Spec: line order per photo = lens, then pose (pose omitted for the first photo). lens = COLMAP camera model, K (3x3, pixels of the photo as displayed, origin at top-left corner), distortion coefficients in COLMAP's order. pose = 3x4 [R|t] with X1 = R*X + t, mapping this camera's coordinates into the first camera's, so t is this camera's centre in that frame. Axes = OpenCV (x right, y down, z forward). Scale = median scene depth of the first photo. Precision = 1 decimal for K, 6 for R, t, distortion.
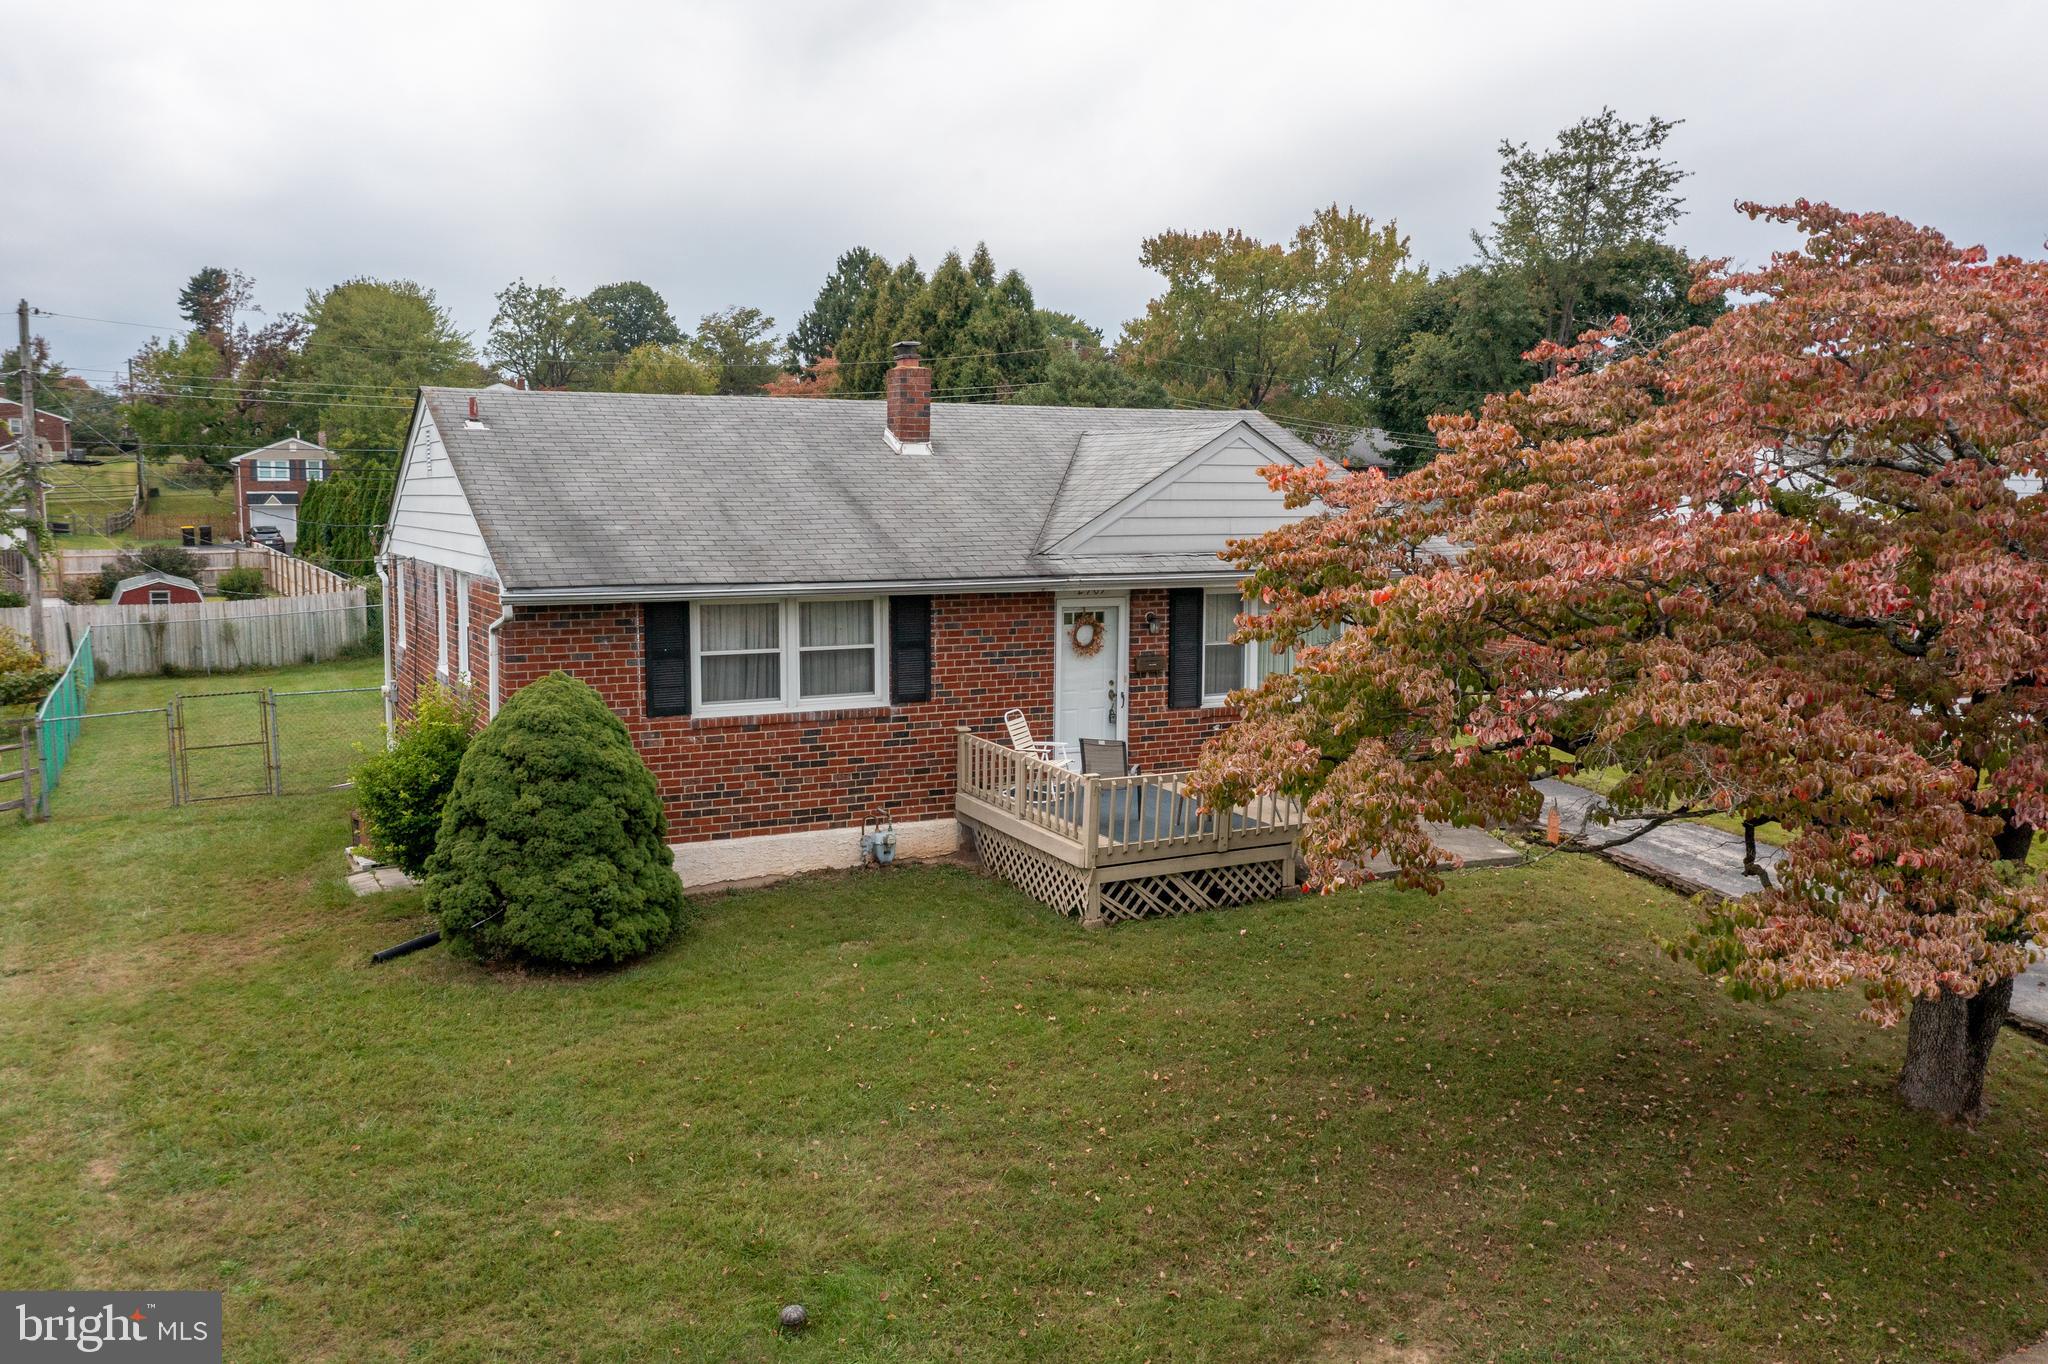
lens RADIAL K [[1625.7, 0, 1013.8], [0, 1625.7, 679.2], [0, 0, 1]] dist [-0.014490, 0.003512]
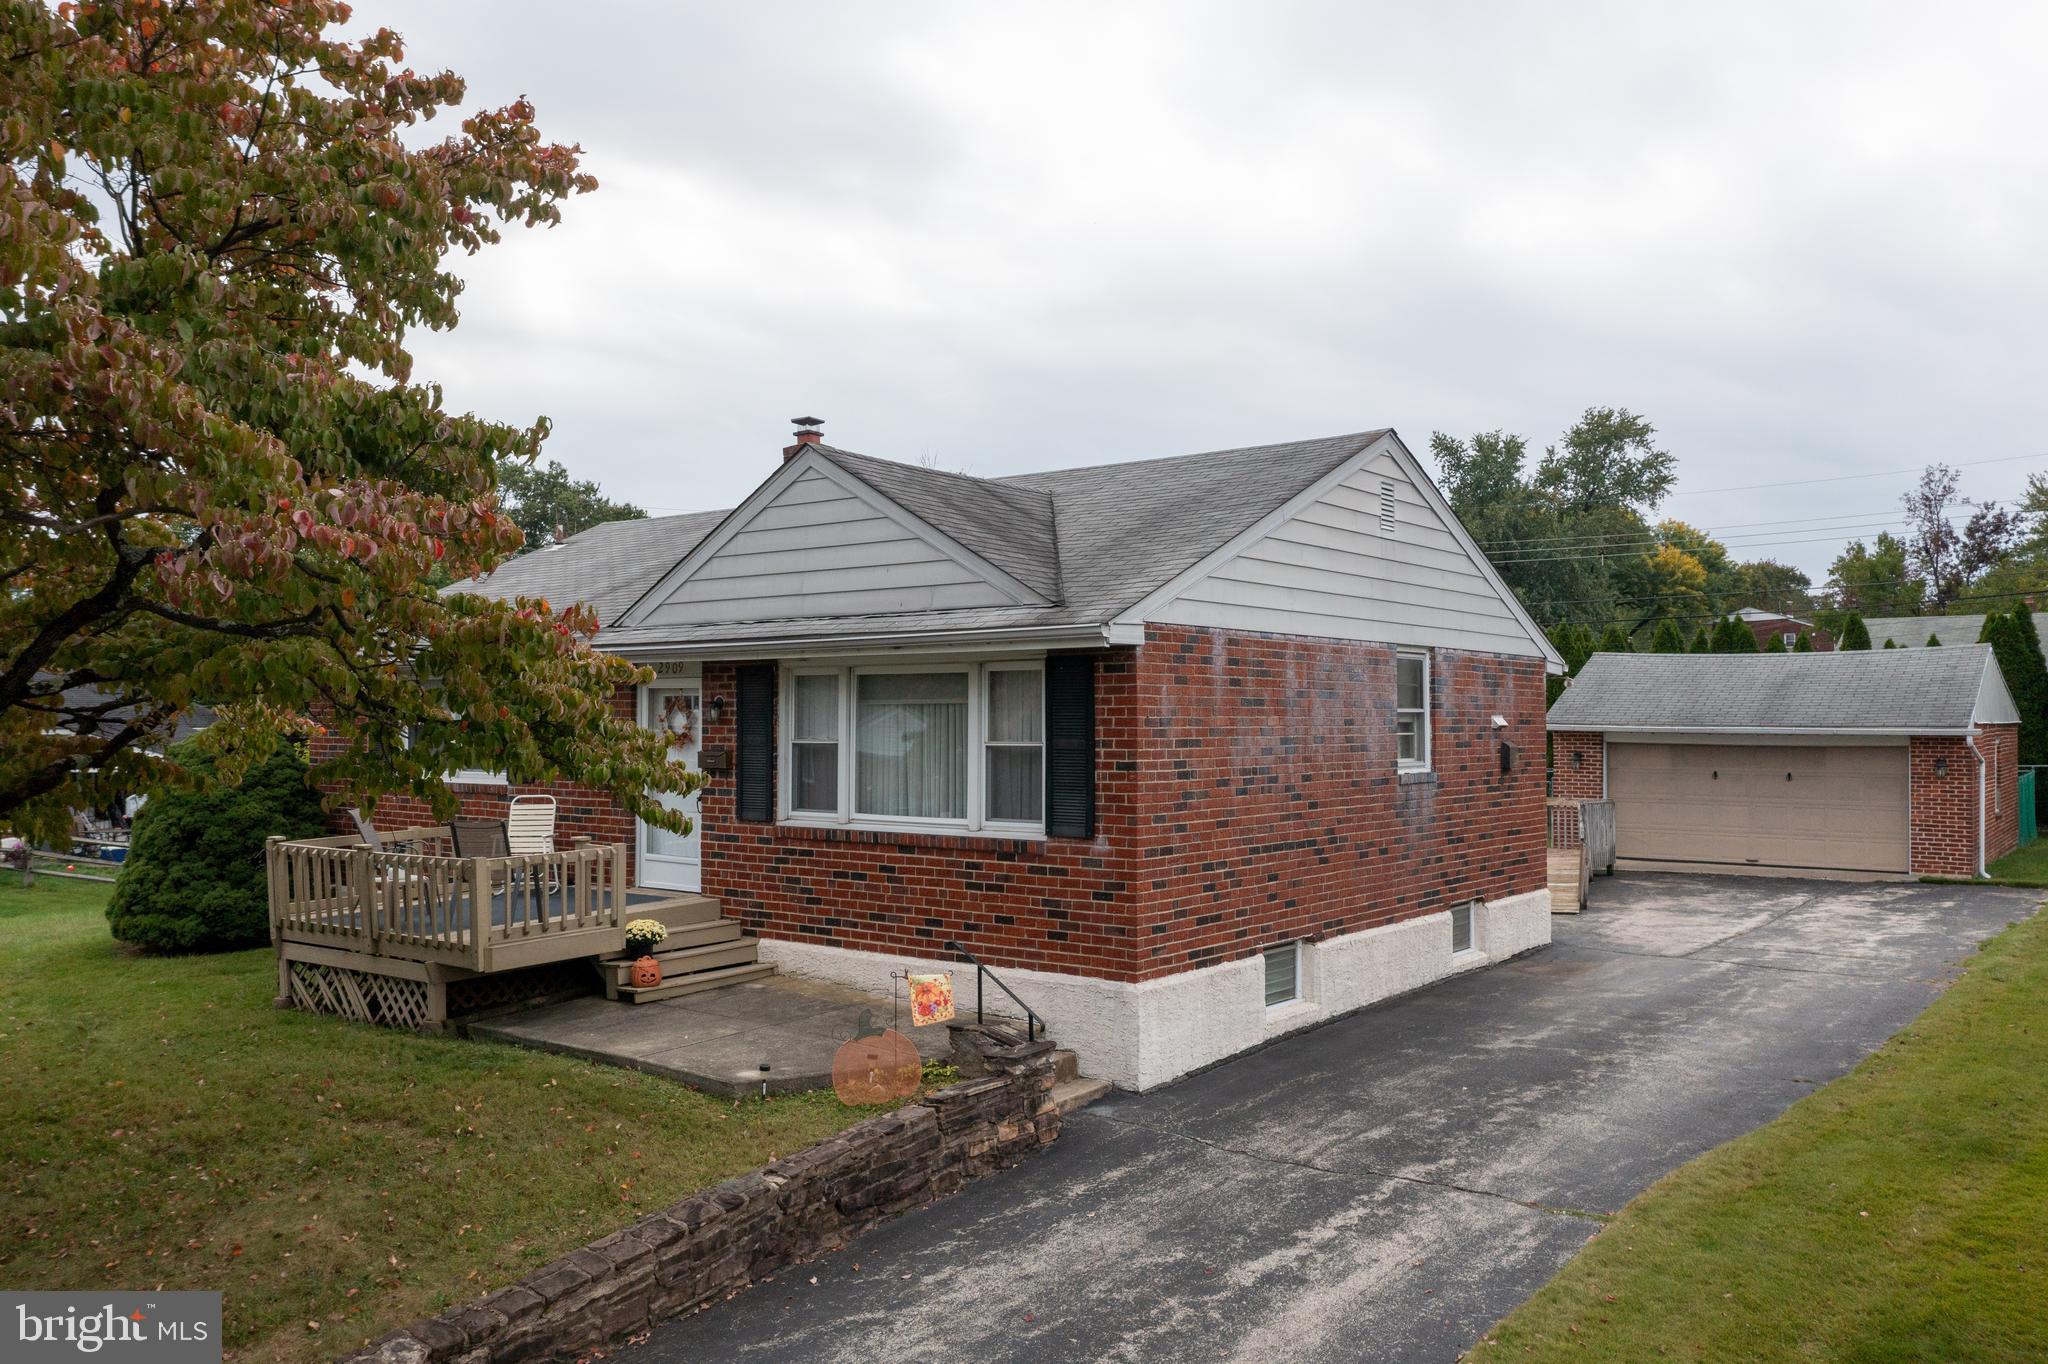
lens RADIAL K [[1609.5, 0, 1014.1], [0, 1609.5, 681.7], [0, 0, 1]] dist [-0.009786, 0.002667]
pose [[0.417380, -0.025835, -0.908365, 0.940636], [-0.101090, 0.992072, -0.074665, -0.003853], [0.903092, 0.122990, 0.411459, 0.876507]]
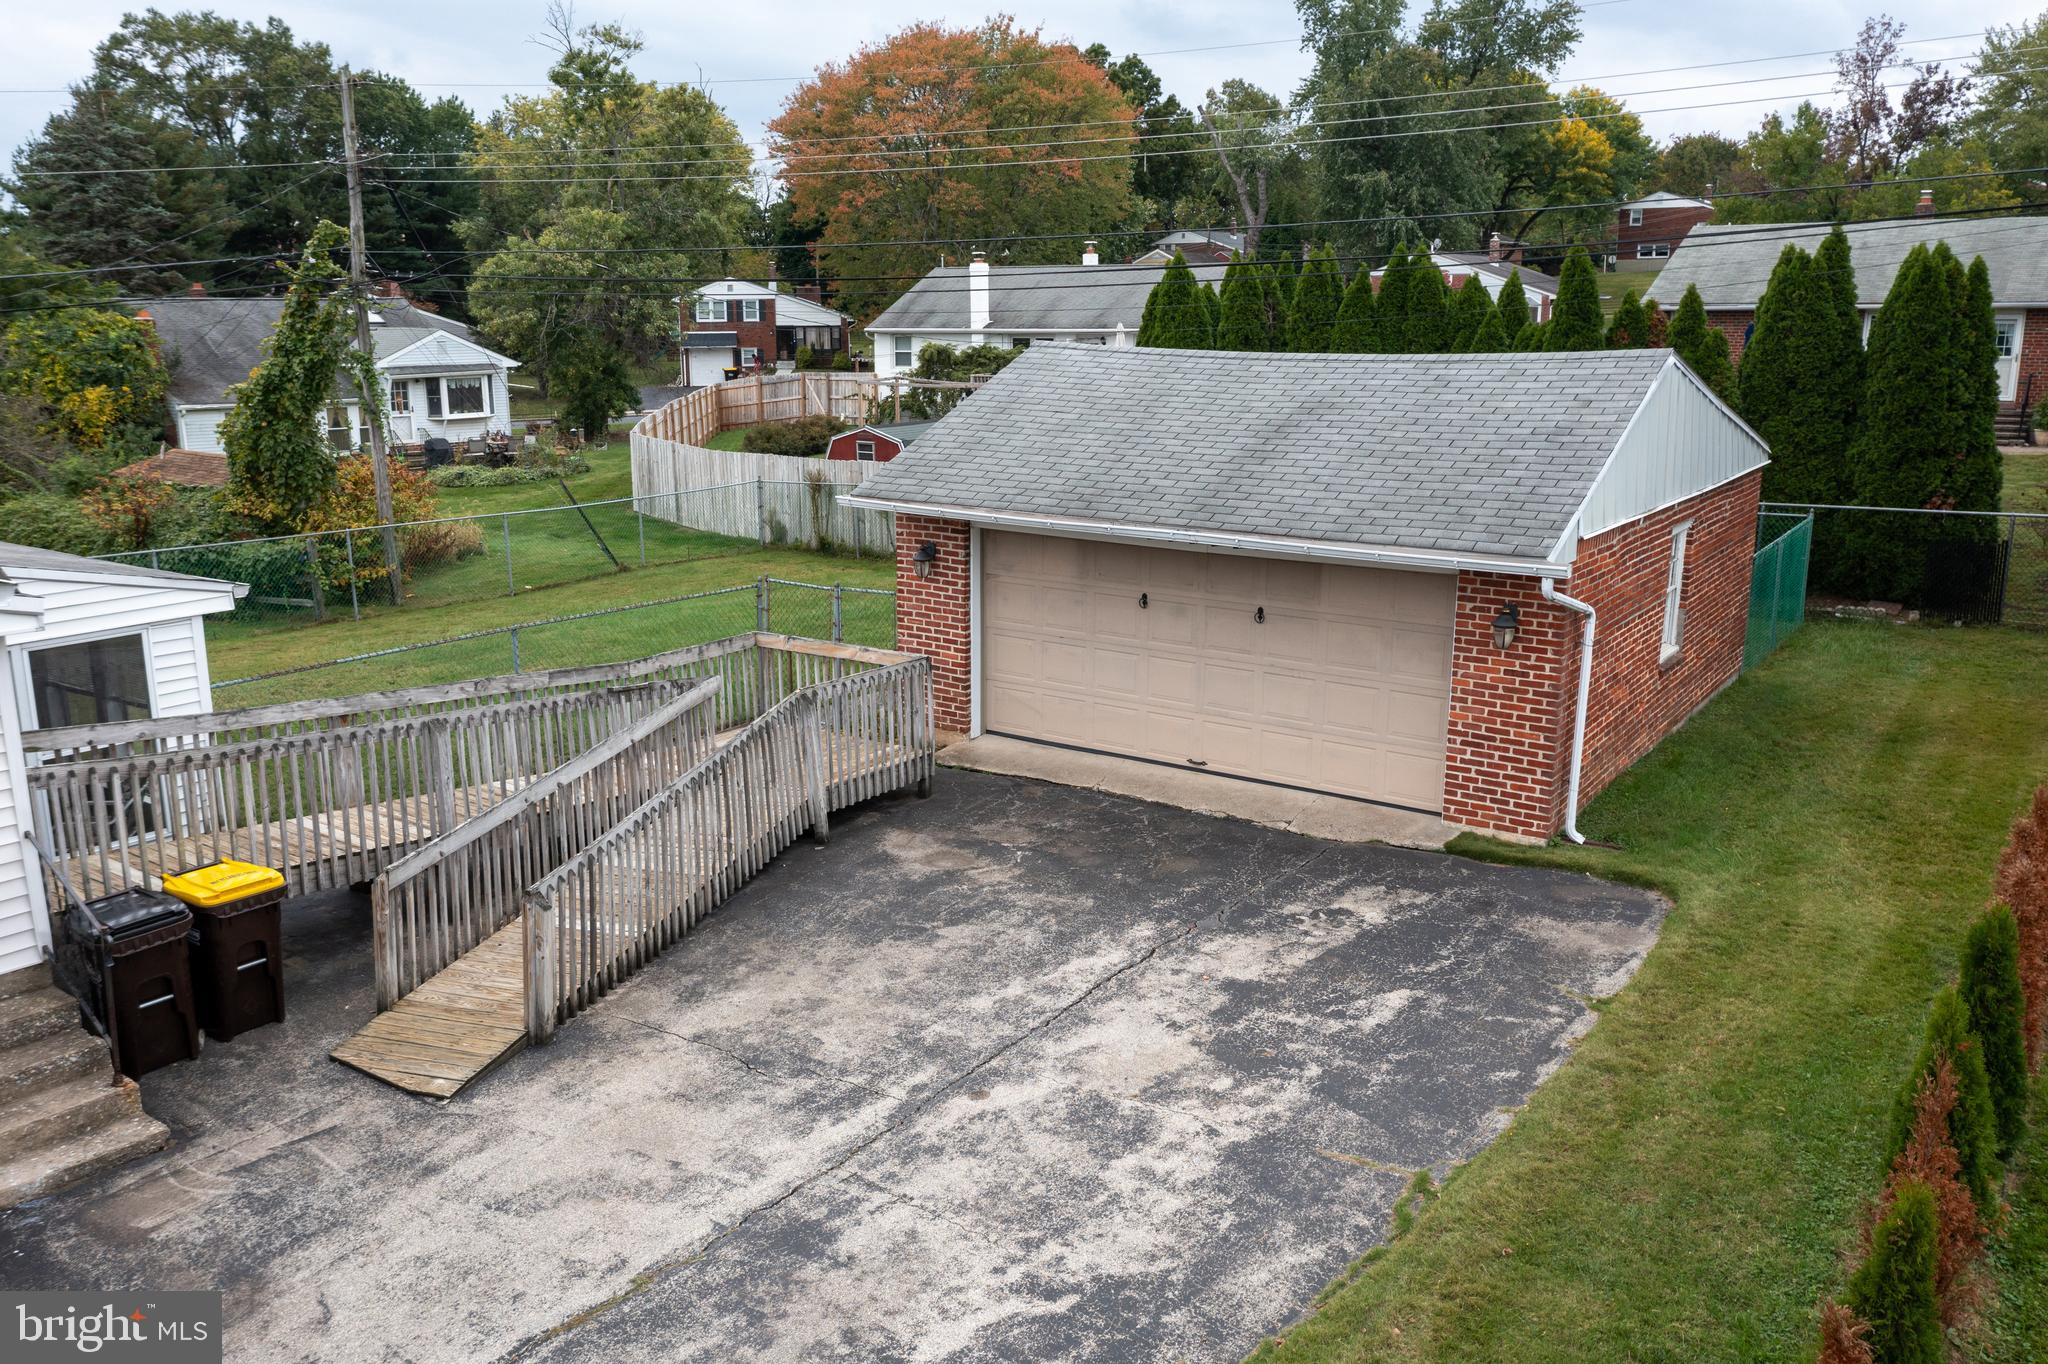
lens RADIAL K [[1618.2, 0, 1010.0], [0, 1618.2, 674.6], [0, 0, 1]] dist [-0.020039, 0.014322]
pose [[0.444510, 0.193259, -0.874678, 0.502092], [-0.092920, 0.981130, 0.169558, -0.201913], [0.890941, 0.005905, 0.454080, 1.723639]]
